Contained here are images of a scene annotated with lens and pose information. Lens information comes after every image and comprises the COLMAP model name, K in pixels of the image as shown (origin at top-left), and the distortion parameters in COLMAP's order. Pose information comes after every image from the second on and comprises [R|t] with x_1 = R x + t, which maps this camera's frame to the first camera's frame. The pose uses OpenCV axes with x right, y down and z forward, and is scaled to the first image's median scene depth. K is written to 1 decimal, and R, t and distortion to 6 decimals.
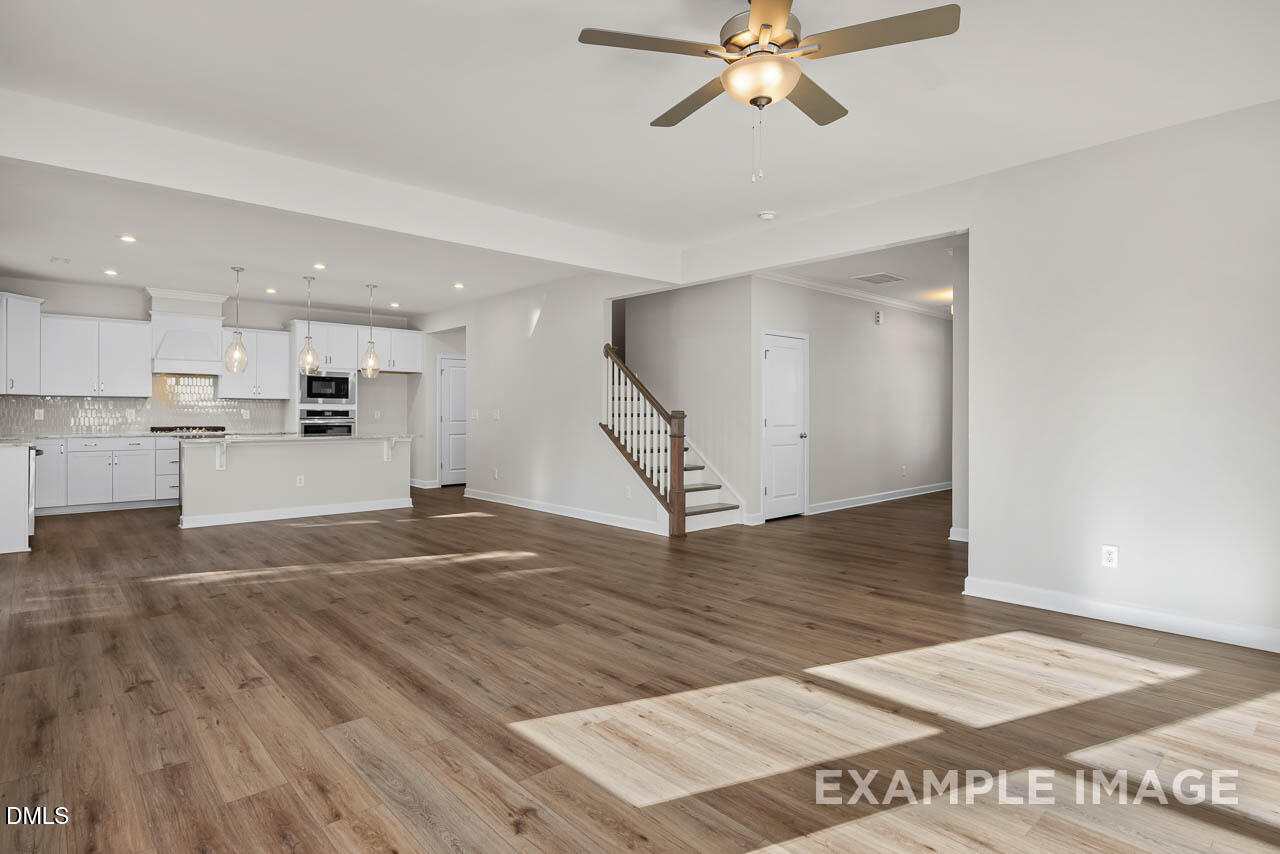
lens RADIAL K [[673.0, 0, 658.7], [0, 673.0, 409.4], [0, 0, 1]] dist [-0.015569, 0.000006]
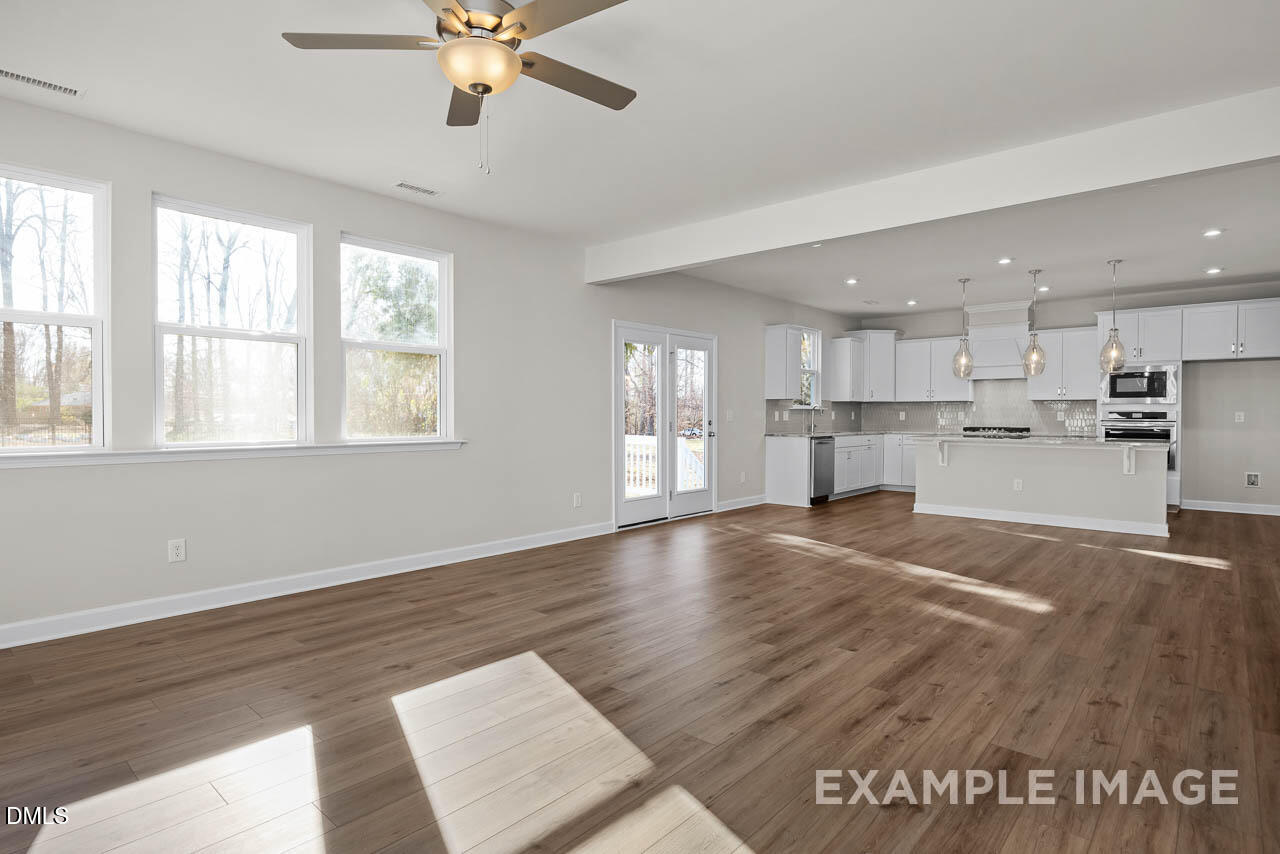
lens RADIAL K [[661.3, 0, 640.0], [0, 661.3, 427.0], [0, 0, 1]] dist [-0.003747, -0.000136]
pose [[0.083901, 0.018689, -0.996299, 0.697494], [0.005408, 0.999801, 0.019210, 0.003163], [0.996459, -0.007000, 0.083783, 0.709036]]
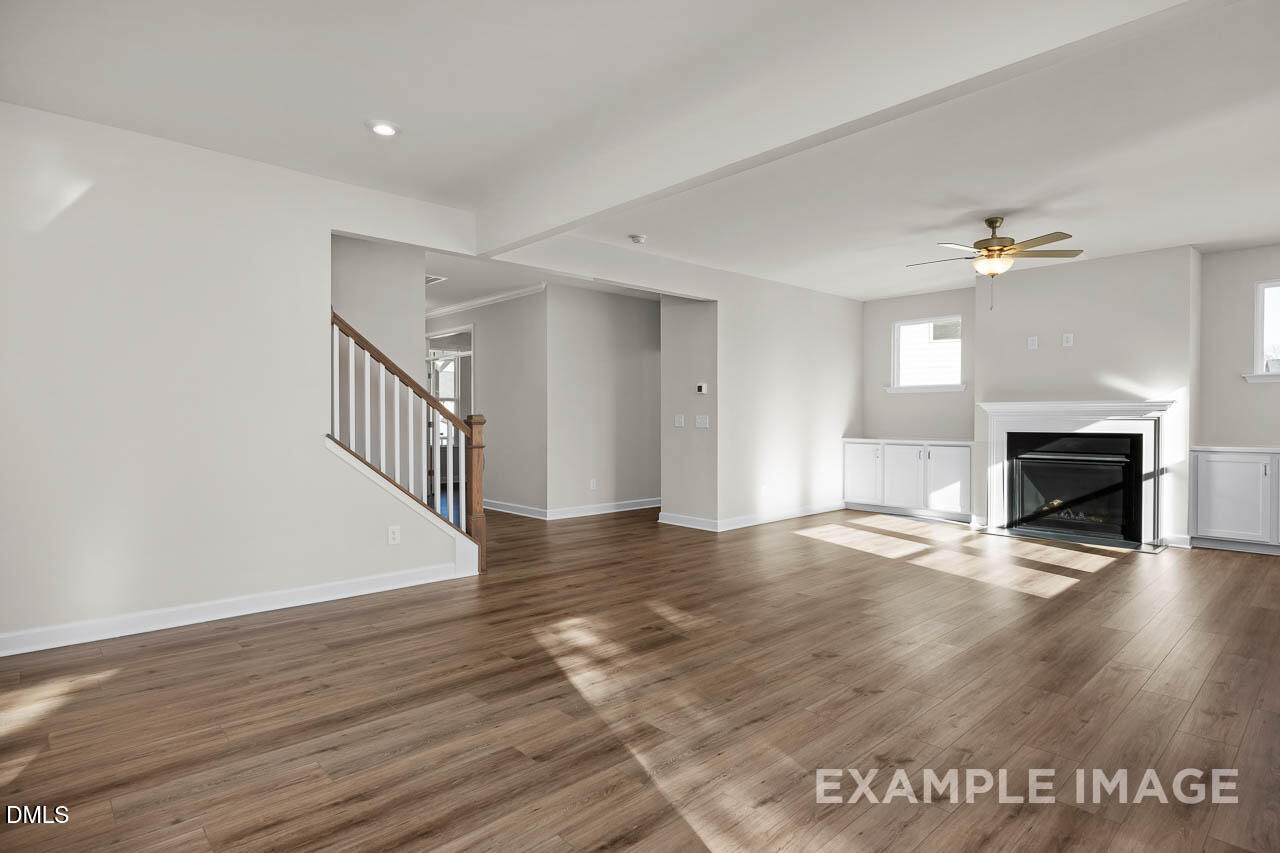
lens RADIAL K [[661.3, 0, 640.0], [0, 661.3, 426.5], [0, 0, 1]] dist [-0.003747, -0.000136]
pose [[0.019135, -0.013570, 0.999725, -1.238628], [-0.005623, 0.999891, 0.013679, 0.004712], [-0.999801, -0.005883, 0.019056, 1.298521]]
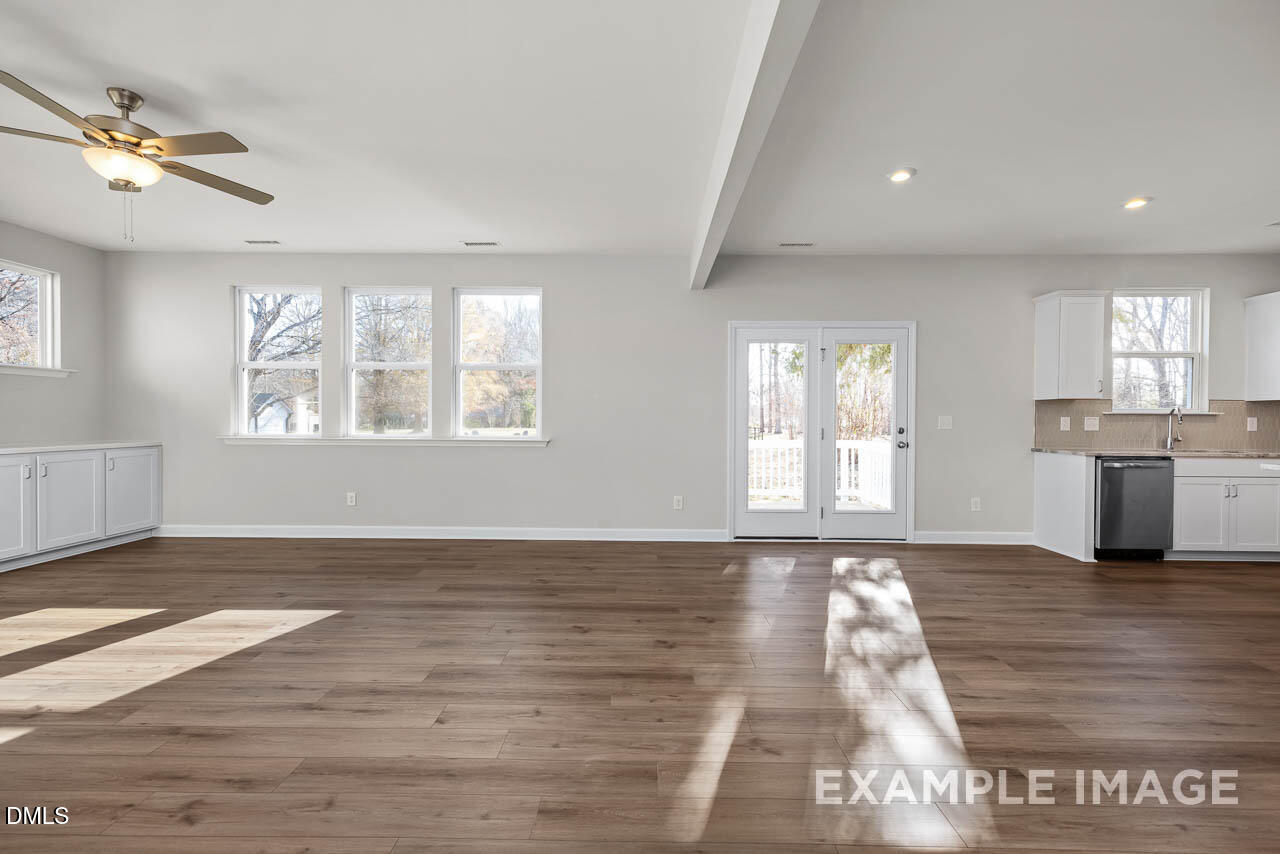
lens RADIAL K [[548.9, 0, 646.0], [0, 548.9, 426.1], [0, 0, 1]] dist [0.007908, -0.000500]
pose [[-0.698705, 0.002960, -0.715404, 0.133210], [-0.002724, 0.999973, 0.006798, 0.010798], [0.715405, 0.006699, -0.698678, 1.566604]]
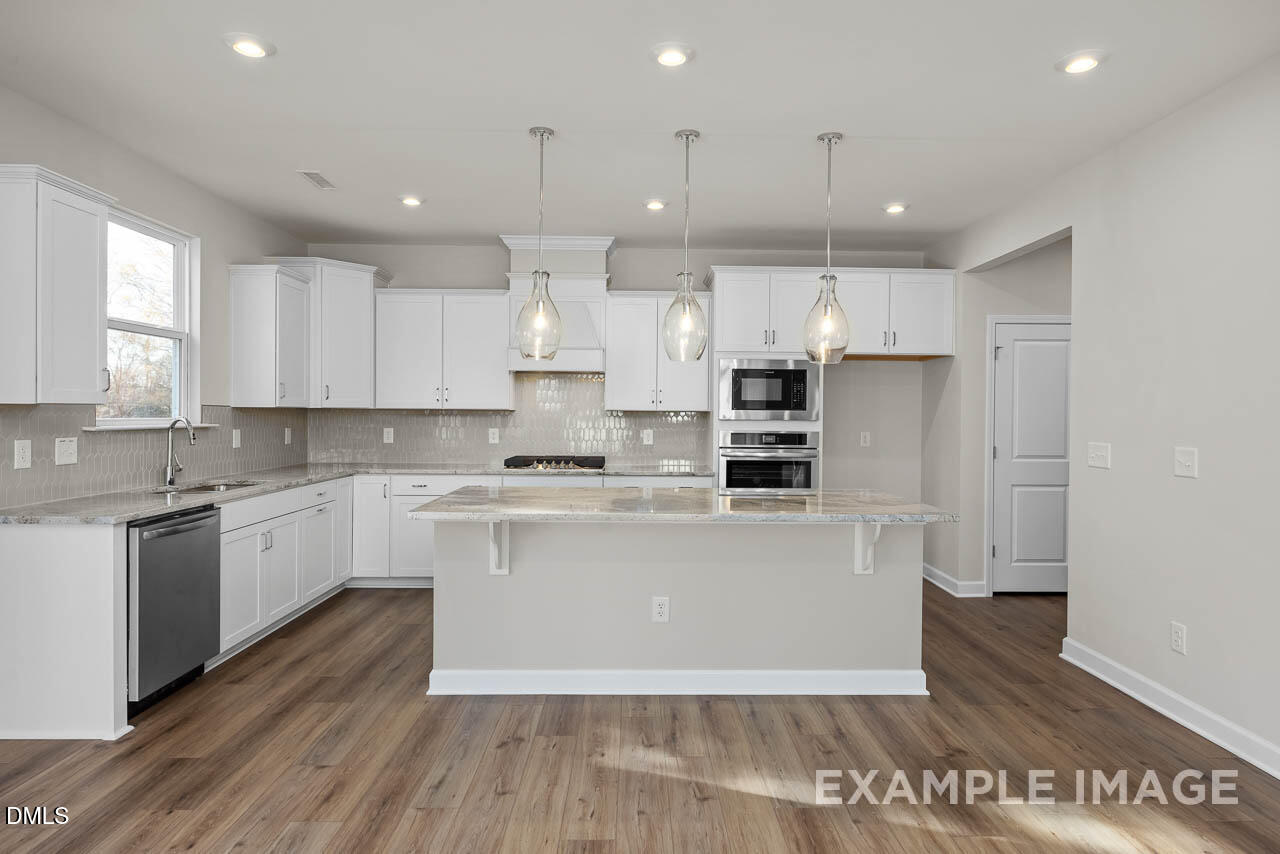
lens RADIAL K [[702.9, 0, 642.8], [0, 702.9, 419.4], [0, 0, 1]] dist [0.003327, -0.000001]
pose [[0.737101, 0.010880, -0.675695, -0.459123], [-0.001898, 0.999900, 0.014029, -0.040251], [0.675779, -0.009058, 0.737048, 1.250541]]
